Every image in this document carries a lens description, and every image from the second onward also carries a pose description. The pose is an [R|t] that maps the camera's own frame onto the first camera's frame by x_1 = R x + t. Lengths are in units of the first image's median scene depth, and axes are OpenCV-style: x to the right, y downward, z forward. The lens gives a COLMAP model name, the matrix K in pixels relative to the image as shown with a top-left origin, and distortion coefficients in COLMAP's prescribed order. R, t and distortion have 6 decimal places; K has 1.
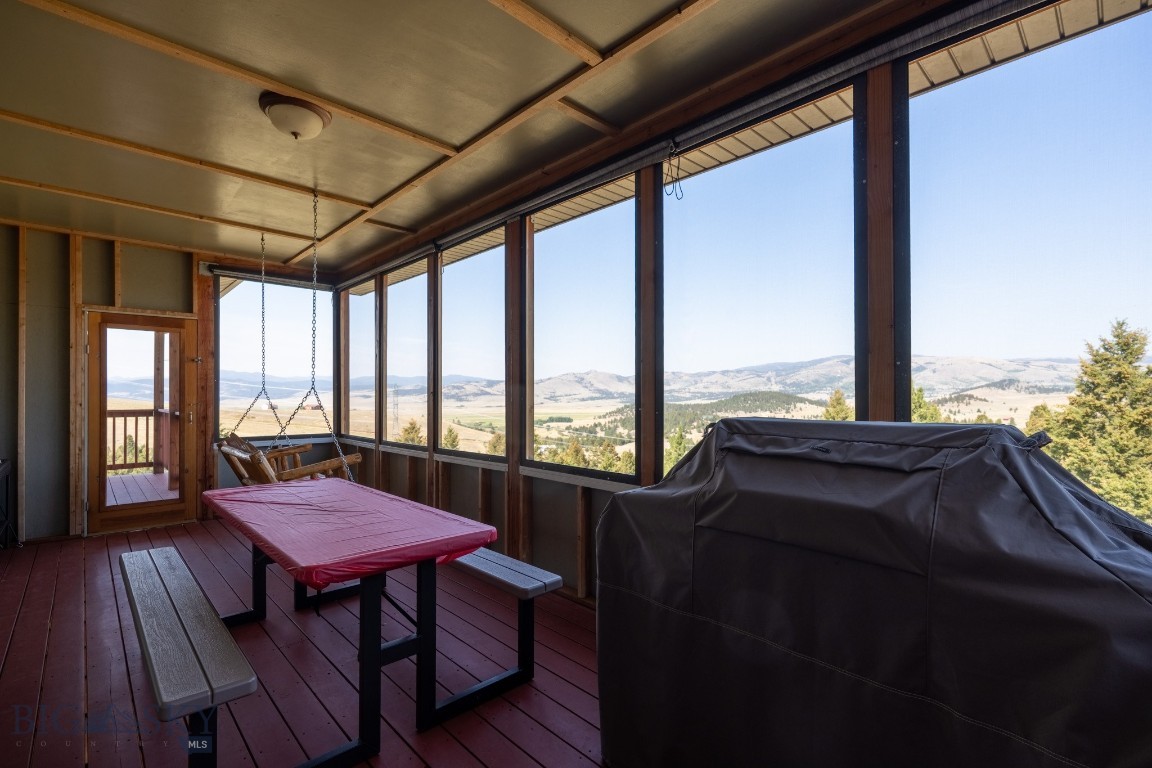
lens RADIAL K [[518.1, 0, 571.4], [0, 518.1, 401.2], [0, 0, 1]] dist [-0.005913, 0.000413]
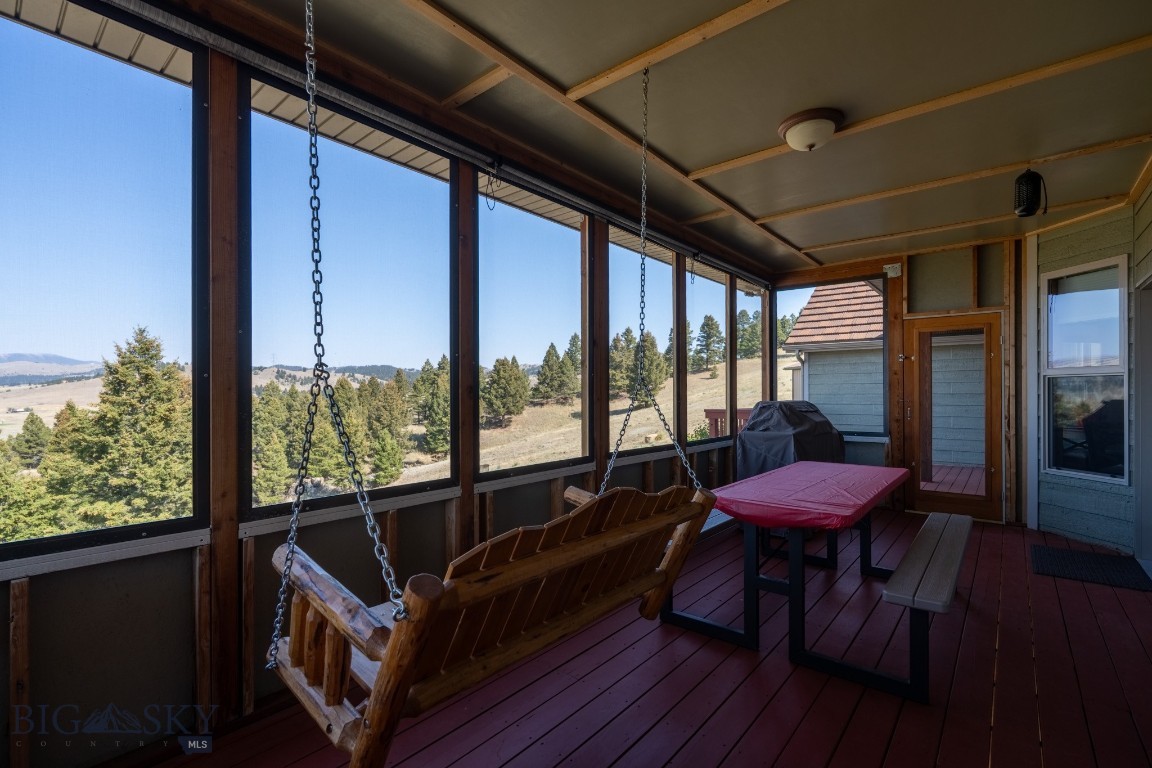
lens RADIAL K [[518.1, 0, 577.8], [0, 518.1, 375.5], [0, 0, 1]] dist [-0.005913, 0.000413]
pose [[-0.121748, 0.037998, 0.991834, -0.412117], [0.010044, 0.999263, -0.037050, -0.001984], [-0.992510, 0.005451, -0.122039, 0.437044]]
